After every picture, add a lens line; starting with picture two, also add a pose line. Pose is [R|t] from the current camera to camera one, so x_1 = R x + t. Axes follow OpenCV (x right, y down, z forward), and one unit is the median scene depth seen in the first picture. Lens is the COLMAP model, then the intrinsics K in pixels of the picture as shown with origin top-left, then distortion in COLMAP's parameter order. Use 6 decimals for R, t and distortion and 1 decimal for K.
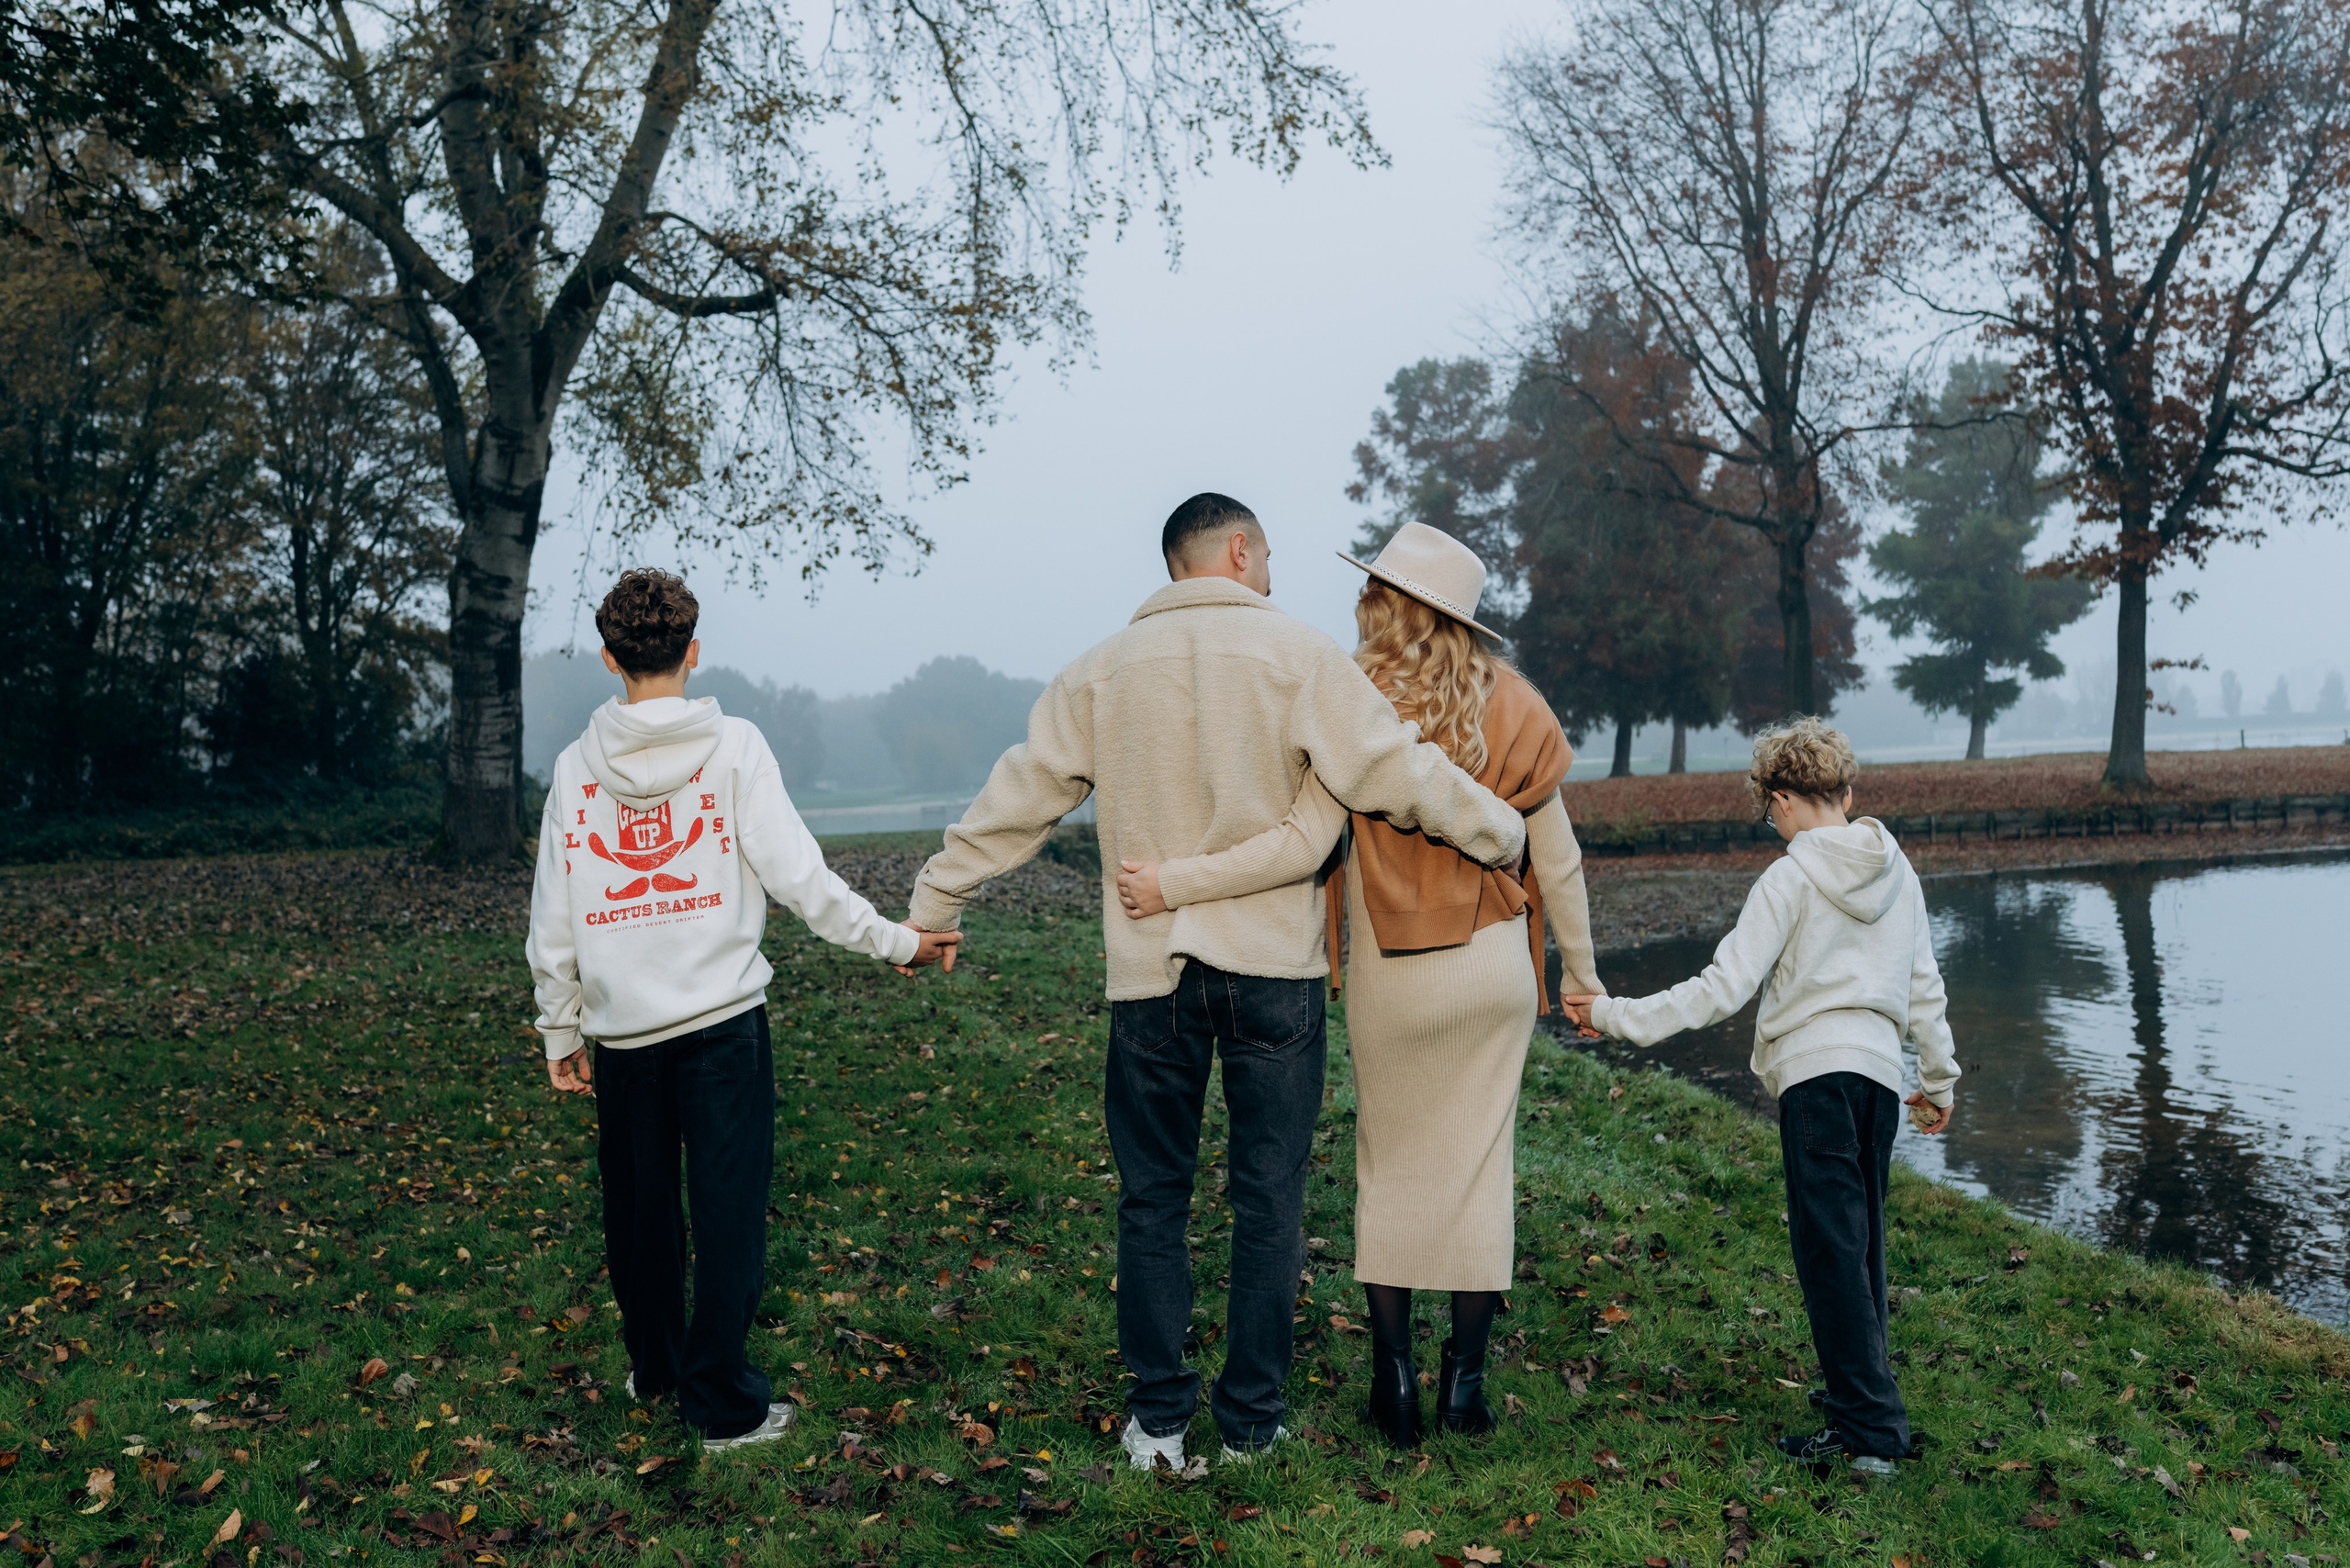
lens RADIAL K [[2239.8, 0, 1153.8], [0, 2239.8, 774.4], [0, 0, 1]] dist [-0.108781, 0.000000]
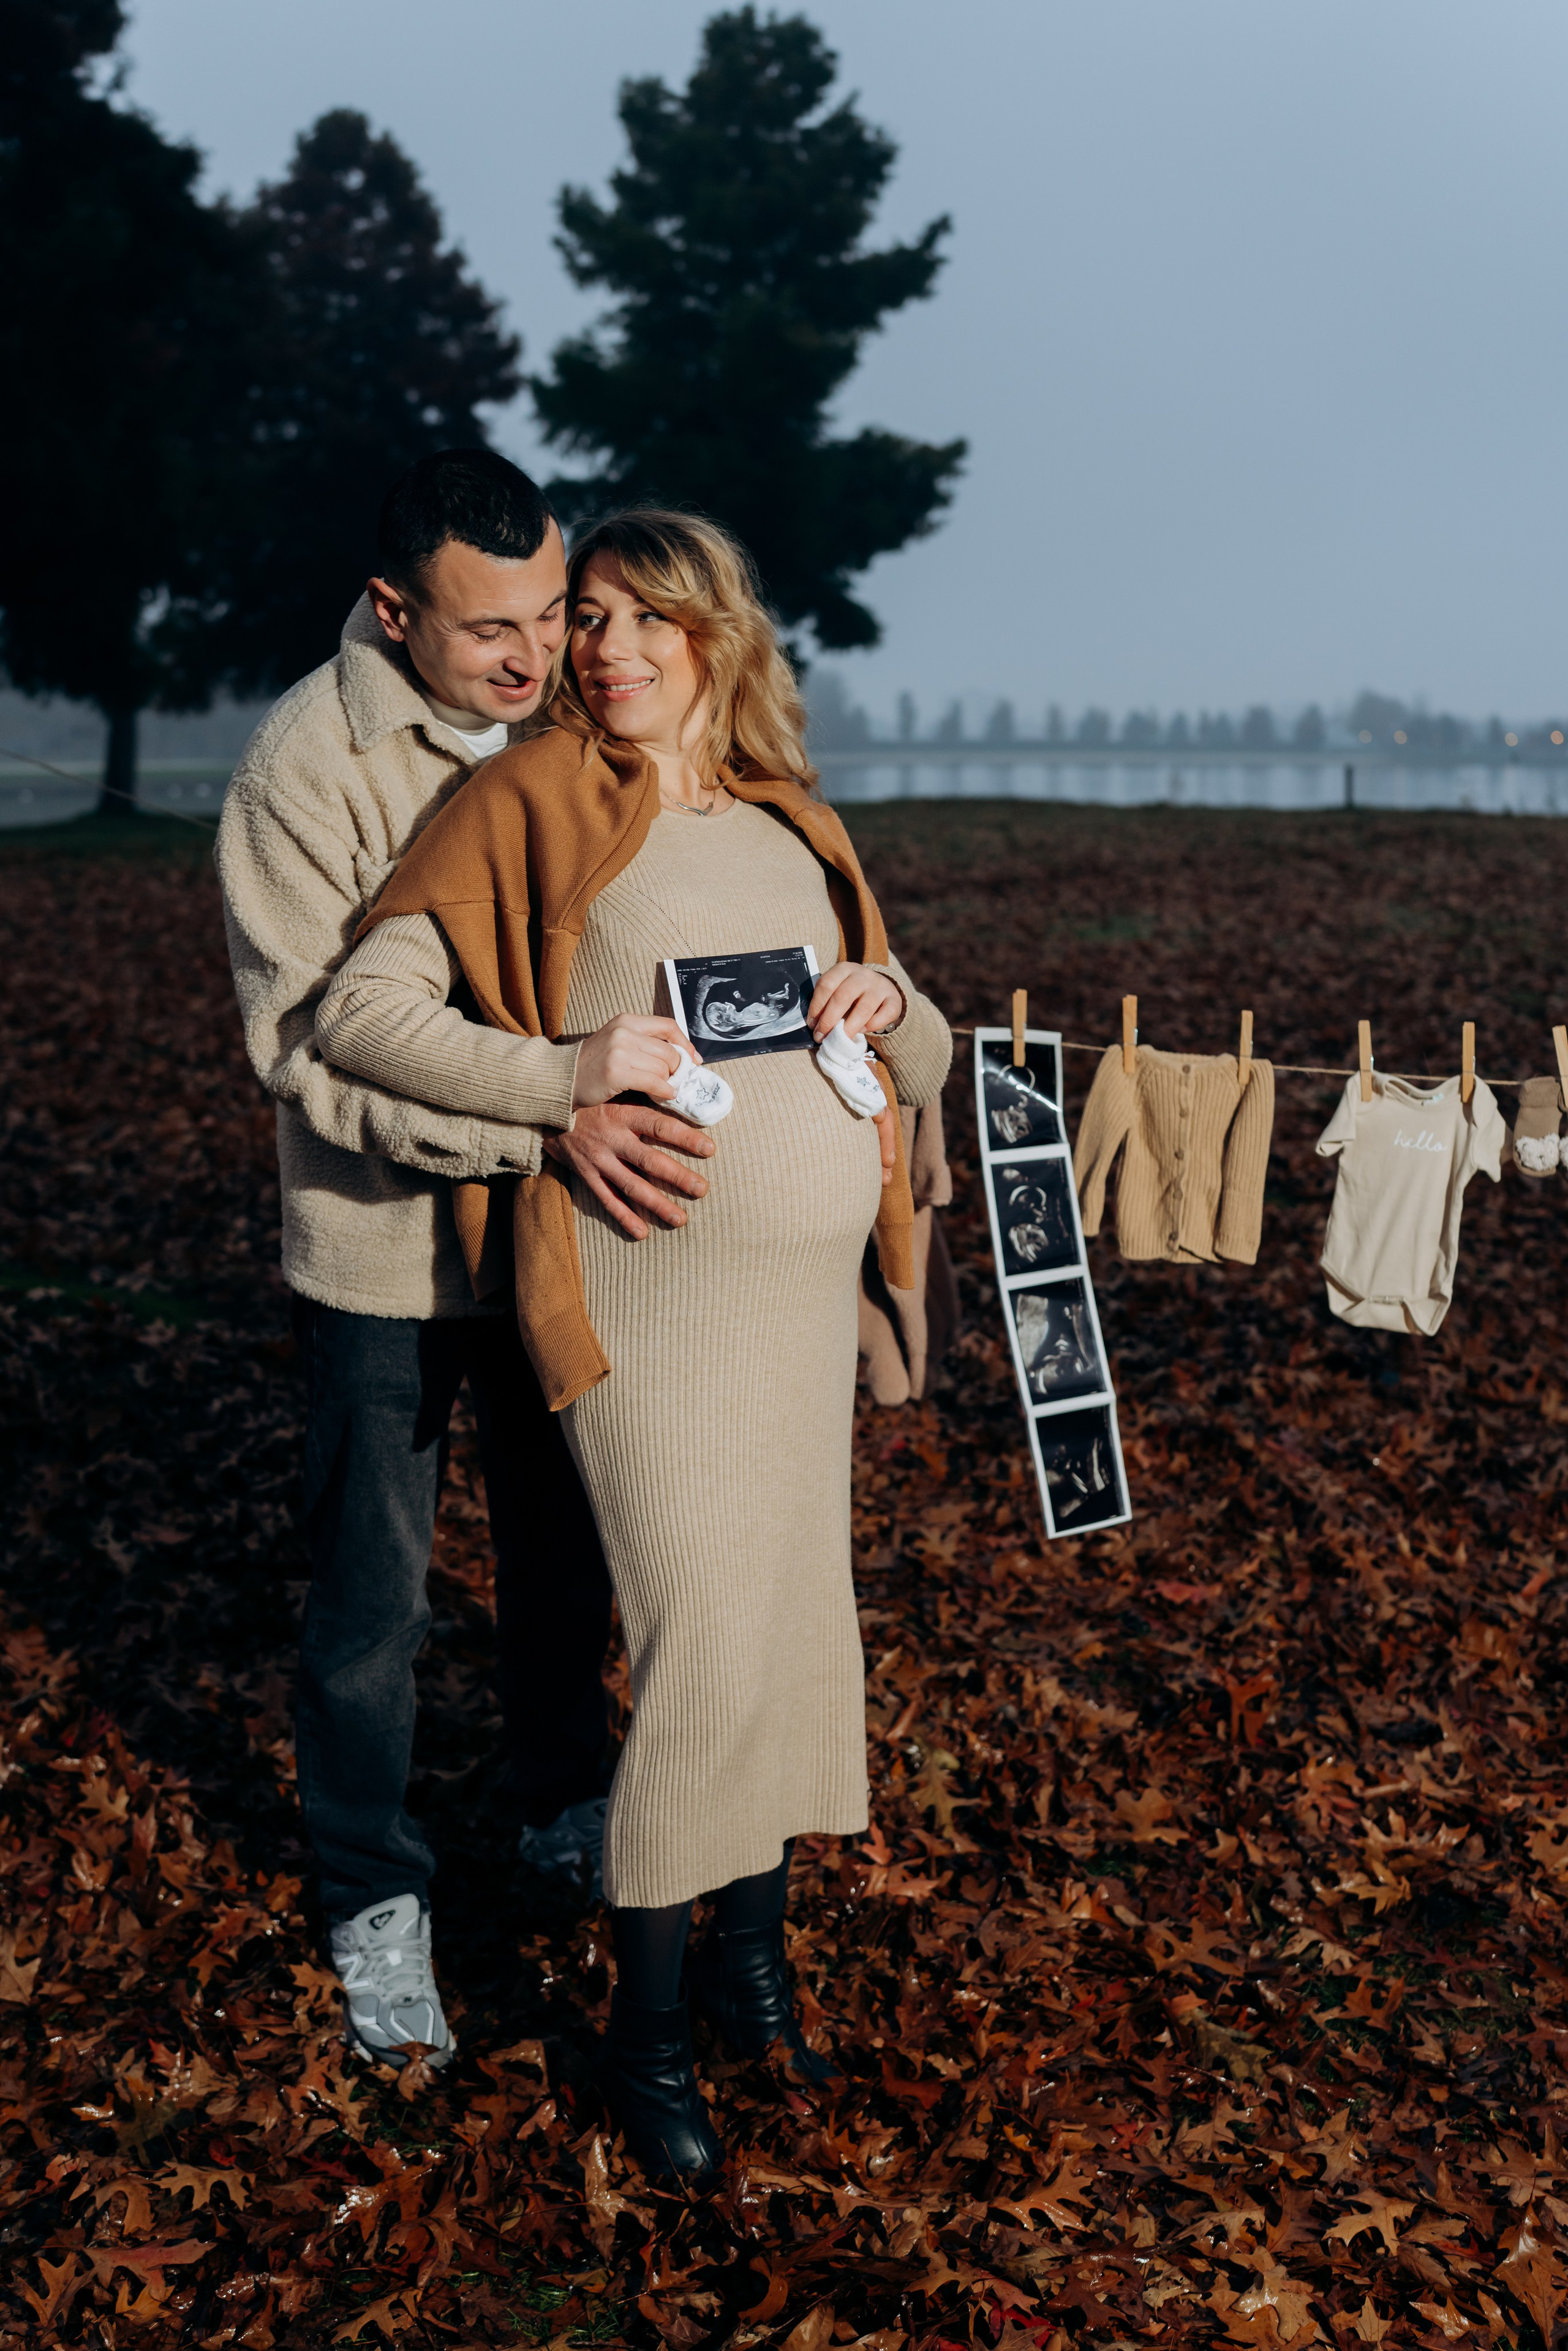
lens RADIAL K [[2240.5, 0, 786.5], [0, 2240.5, 1162.6], [0, 0, 1]] dist [-0.108781, 0.000000]
pose [[0.914292, -0.029911, 0.403950, 0.632544], [-0.040266, 0.985618, 0.164119, -0.033768], [-0.403050, -0.166319, 0.899938, 1.863365]]
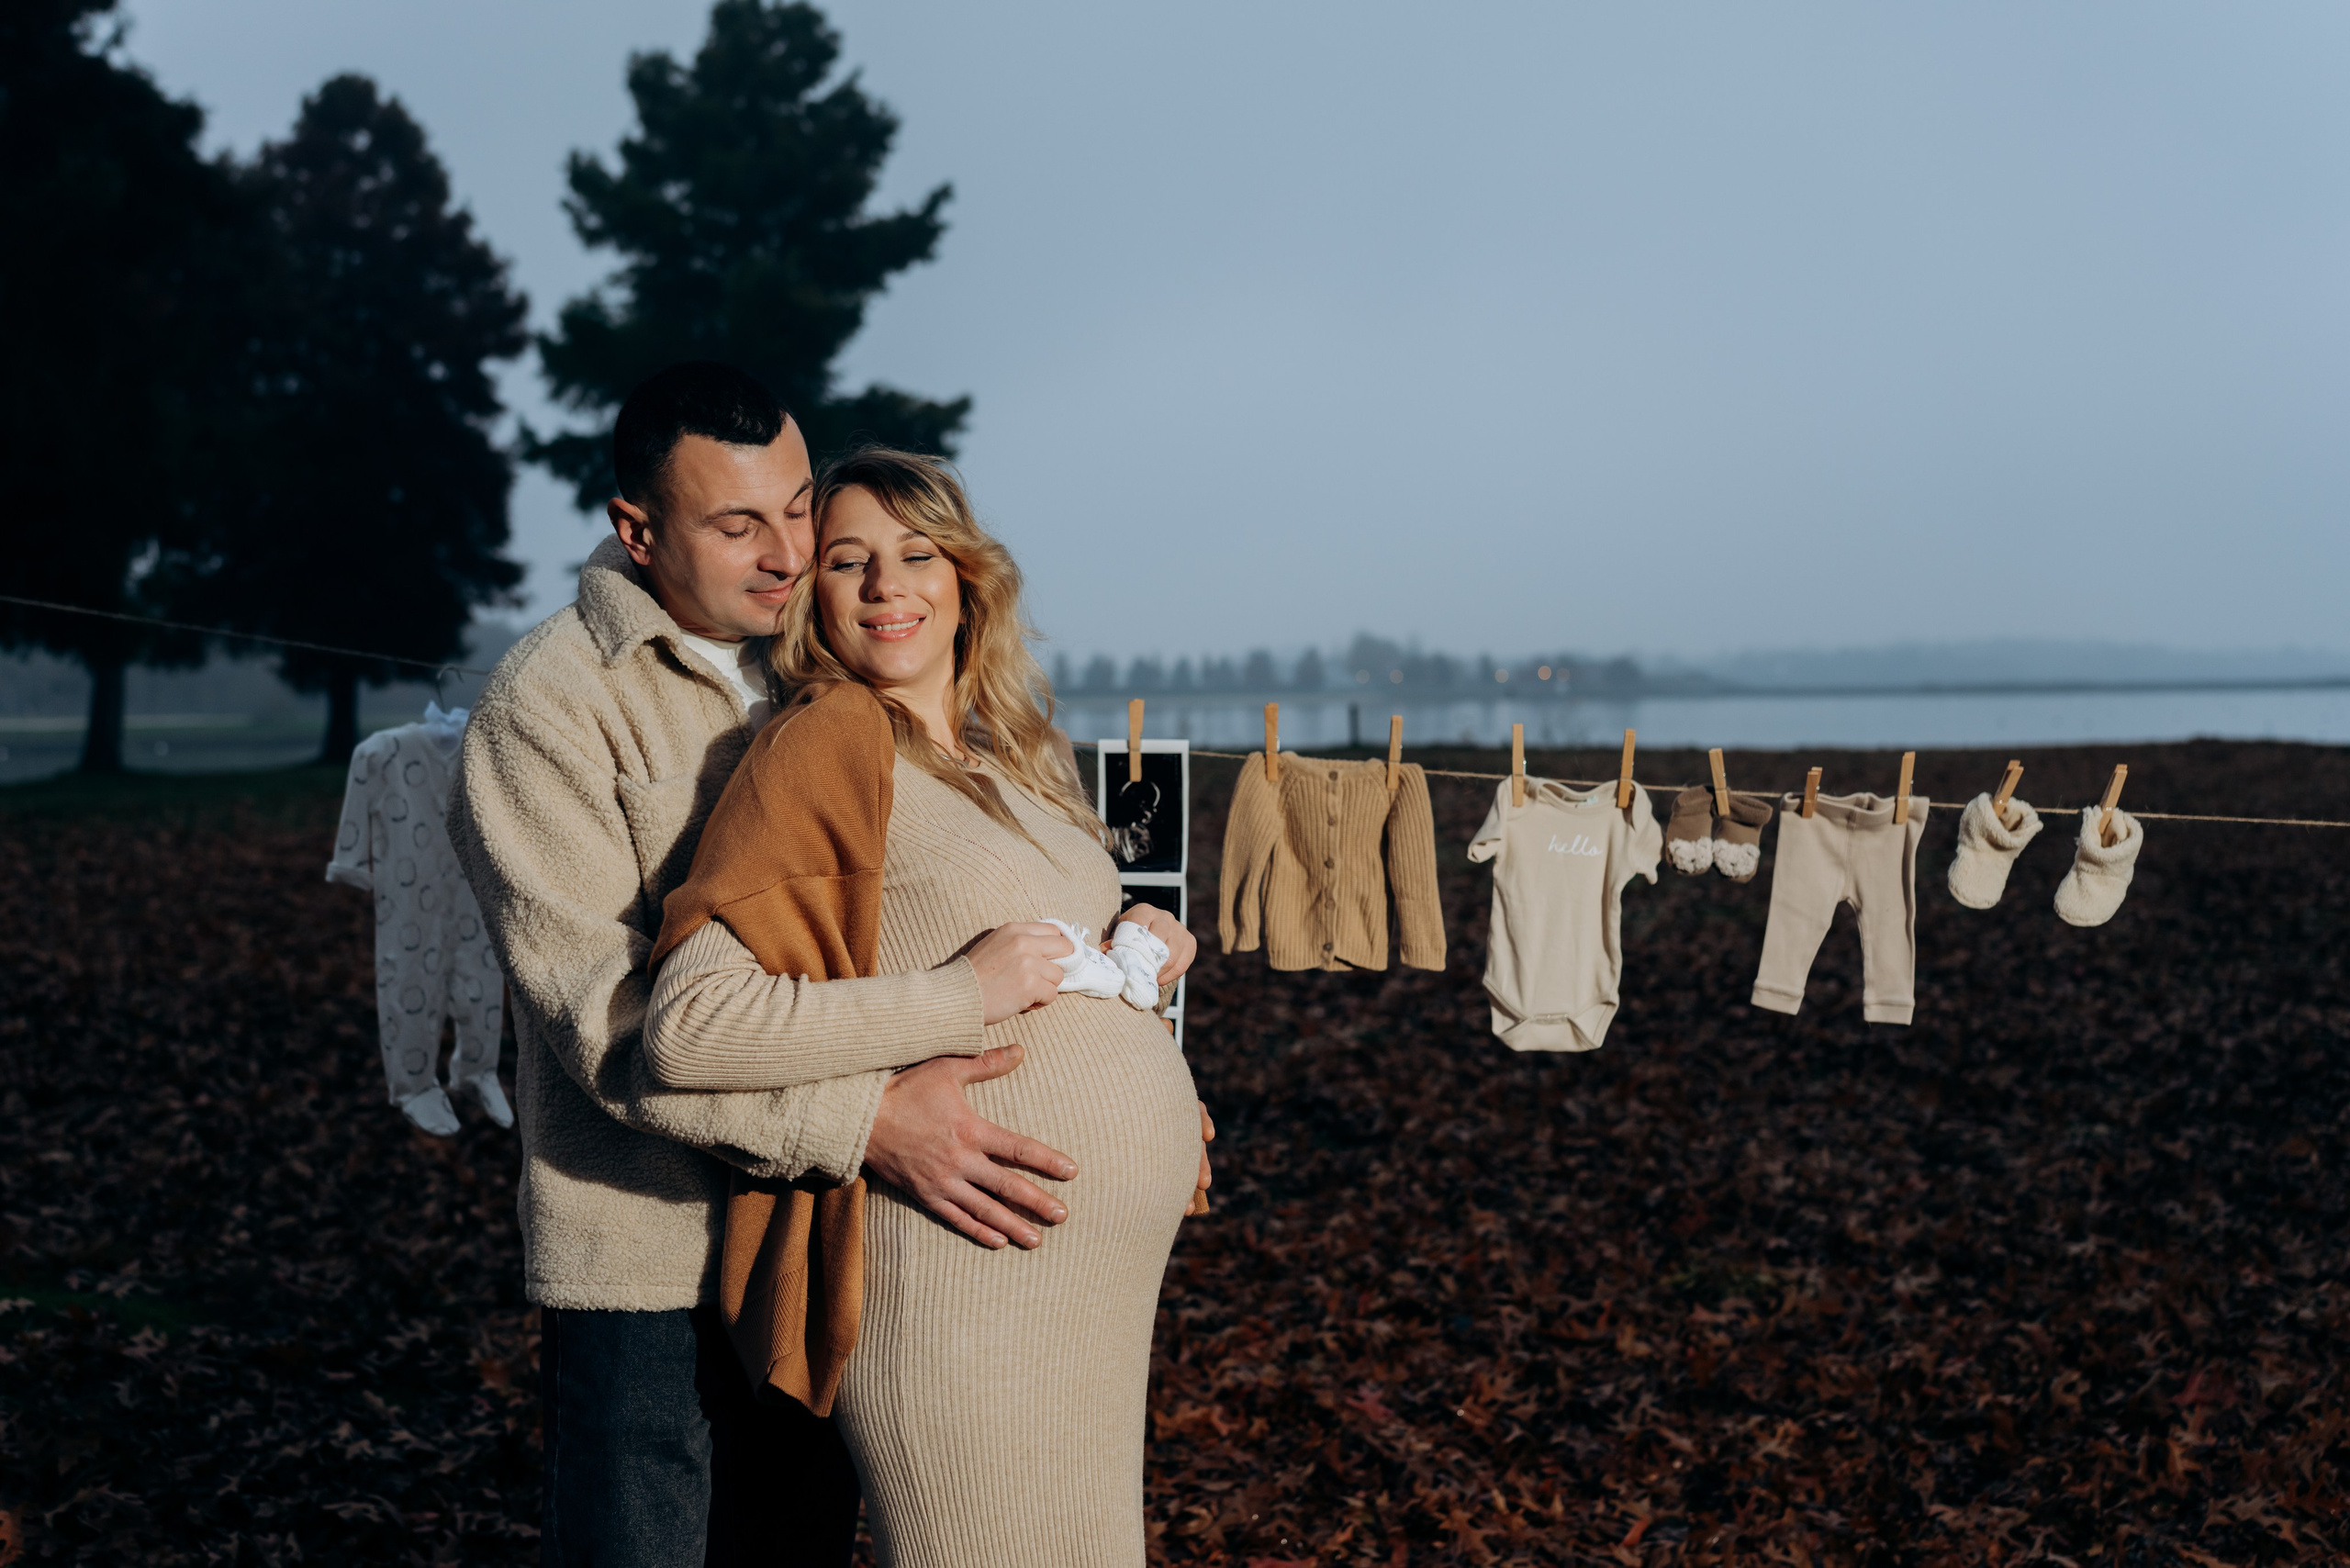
lens RADIAL K [[2239.8, 0, 1171.0], [0, 2239.8, 758.2], [0, 0, 1]] dist [-0.108781, 0.000000]
pose [[0.835561, 0.017731, 0.549111, 0.632678], [-0.023810, 0.999709, 0.003950, -0.033884], [-0.548881, -0.016375, 0.835740, 1.869593]]
